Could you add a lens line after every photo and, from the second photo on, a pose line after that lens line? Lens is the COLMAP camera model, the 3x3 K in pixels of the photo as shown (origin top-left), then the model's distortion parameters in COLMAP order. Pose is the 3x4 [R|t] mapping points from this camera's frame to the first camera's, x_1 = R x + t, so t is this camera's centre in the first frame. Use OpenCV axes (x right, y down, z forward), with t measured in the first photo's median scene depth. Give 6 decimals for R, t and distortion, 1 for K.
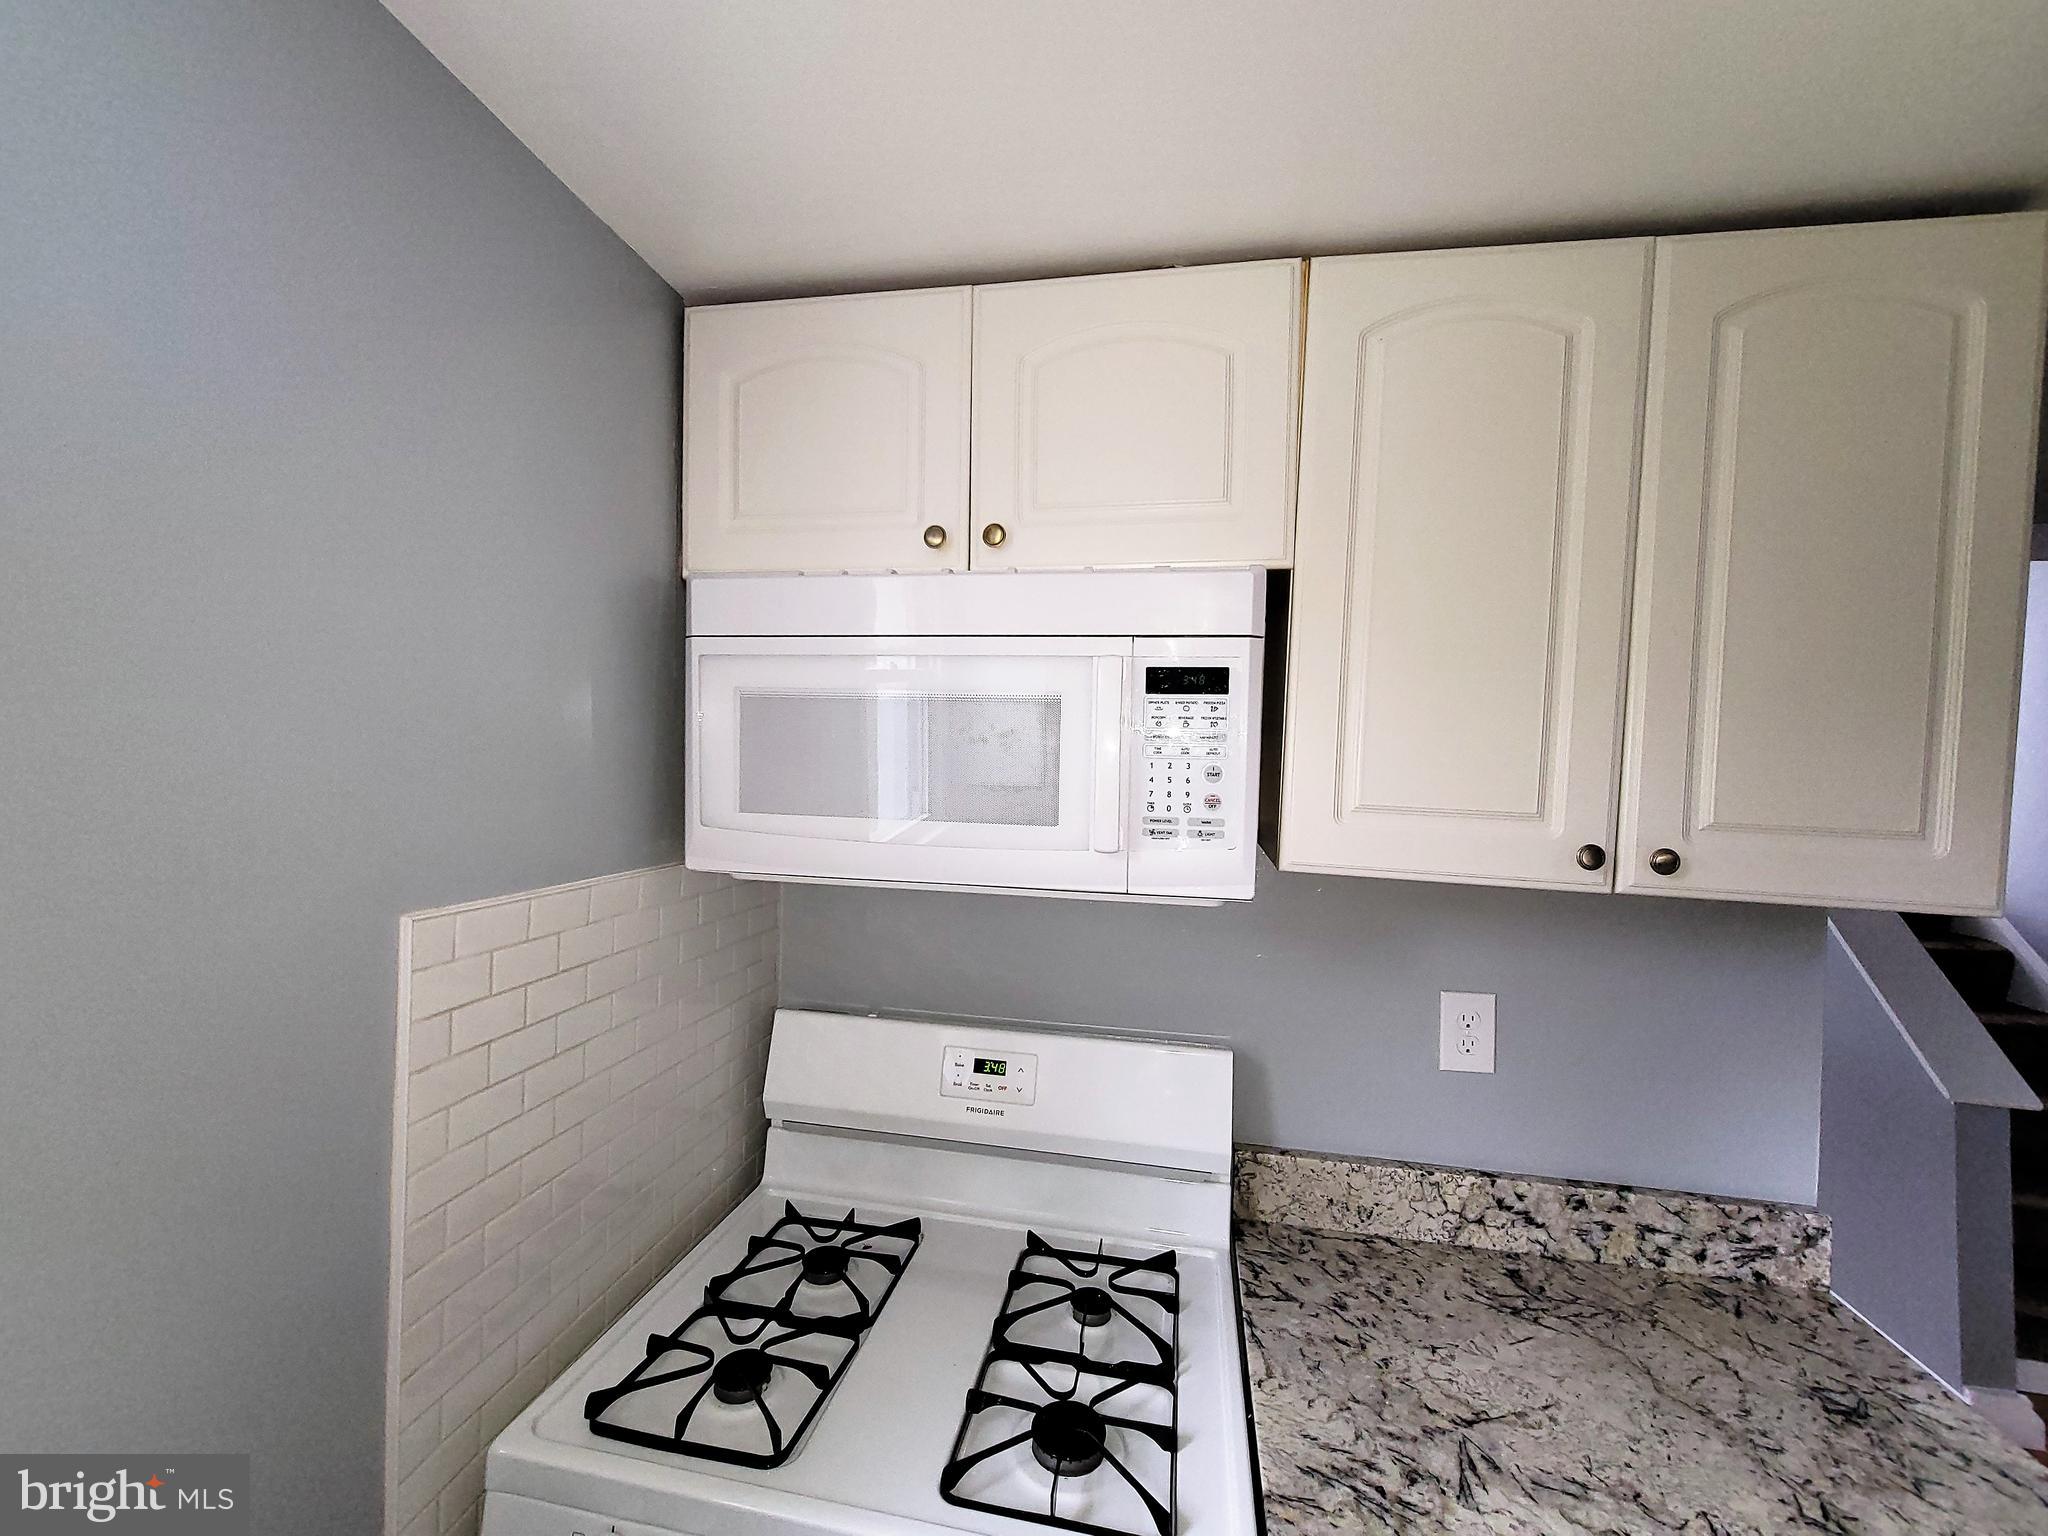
lens RADIAL K [[839.2, 0, 1024.0], [0, 839.2, 768.0], [0, 0, 1]] dist [-0.002326, 0.000079]
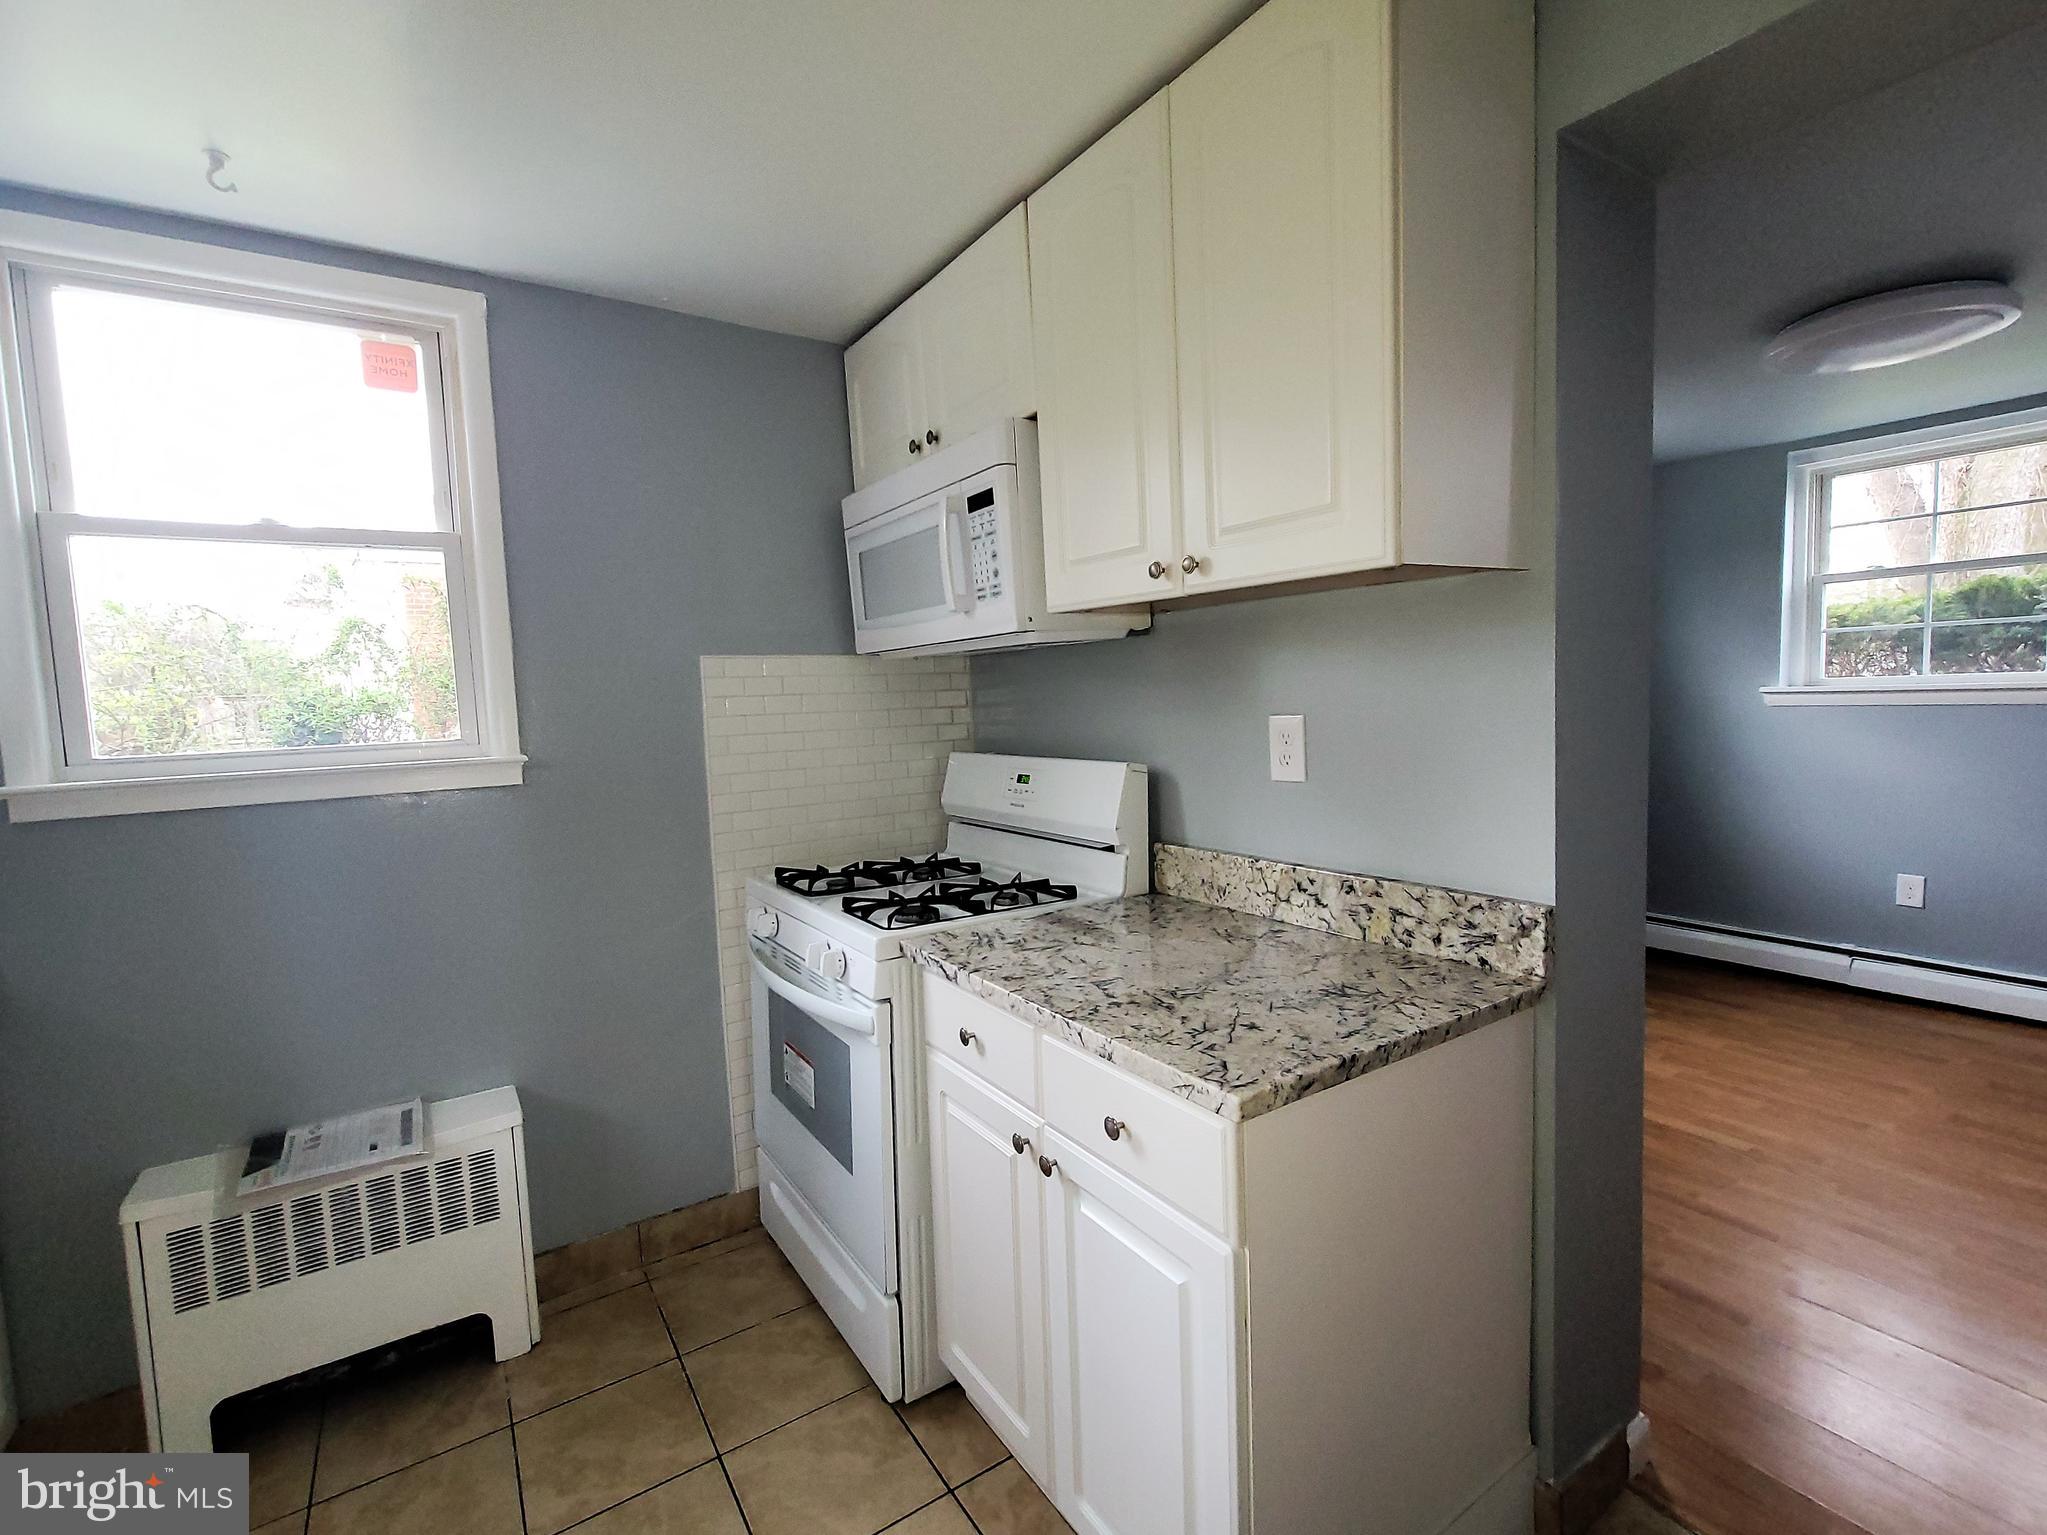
lens RADIAL K [[883.8, 0, 1023.5], [0, 883.8, 767.5], [0, 0, 1]] dist [-0.000738, -0.000004]
pose [[0.708324, 0.004855, -0.705871, 1.223861], [0.048630, 0.997265, 0.055658, 0.268902], [0.704210, -0.073751, 0.706151, -0.166828]]
